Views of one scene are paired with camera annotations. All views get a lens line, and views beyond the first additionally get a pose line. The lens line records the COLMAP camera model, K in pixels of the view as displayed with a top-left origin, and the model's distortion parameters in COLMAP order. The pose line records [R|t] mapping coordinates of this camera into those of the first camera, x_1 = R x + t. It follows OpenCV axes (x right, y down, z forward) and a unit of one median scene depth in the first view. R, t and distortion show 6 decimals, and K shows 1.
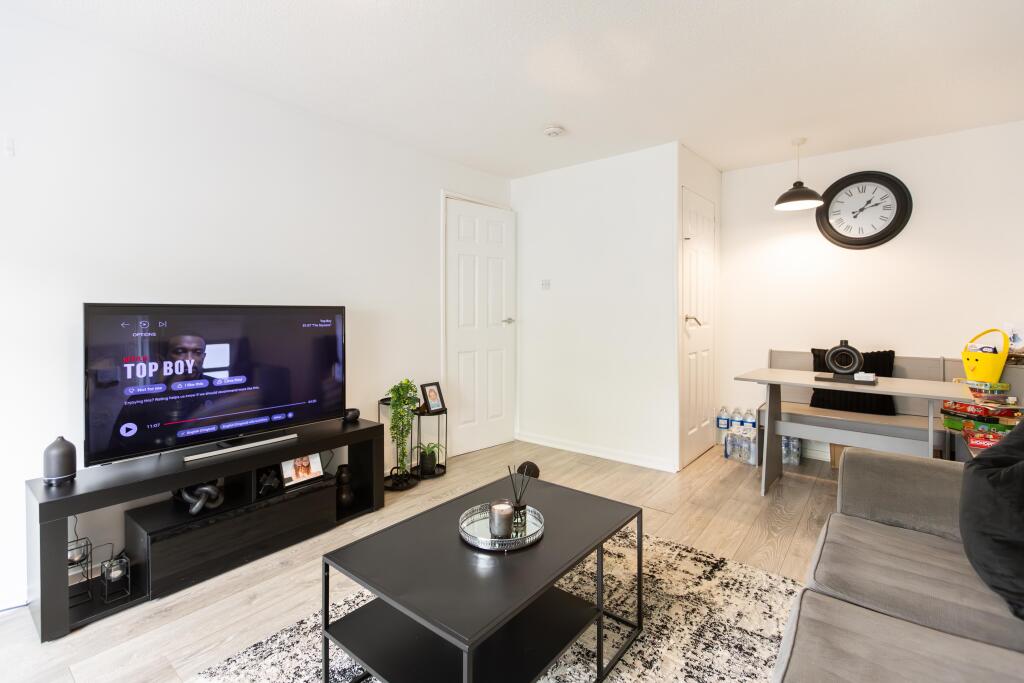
lens RADIAL K [[461.7, 0, 535.9], [0, 461.7, 313.6], [0, 0, 1]] dist [0.003076, 0.000034]
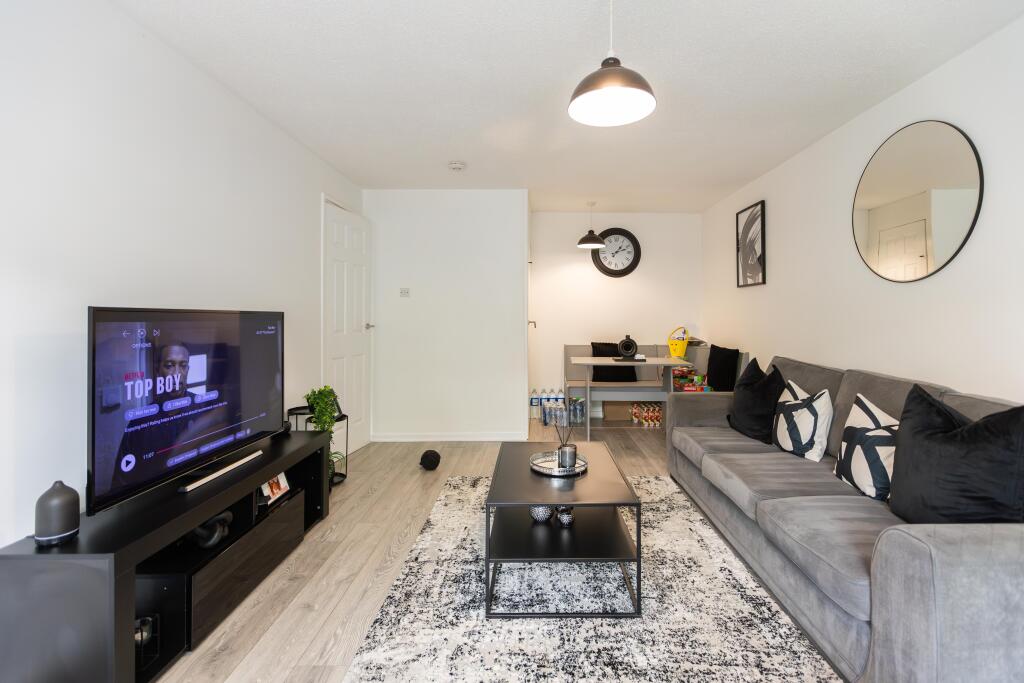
lens RADIAL K [[461.7, 0, 535.9], [0, 461.7, 313.6], [0, 0, 1]] dist [0.003076, 0.000034]
pose [[0.782018, 0.005019, 0.623235, -0.753632], [0.003145, 0.999923, -0.012000, 0.000739], [-0.623248, 0.011344, 0.781942, -0.075817]]
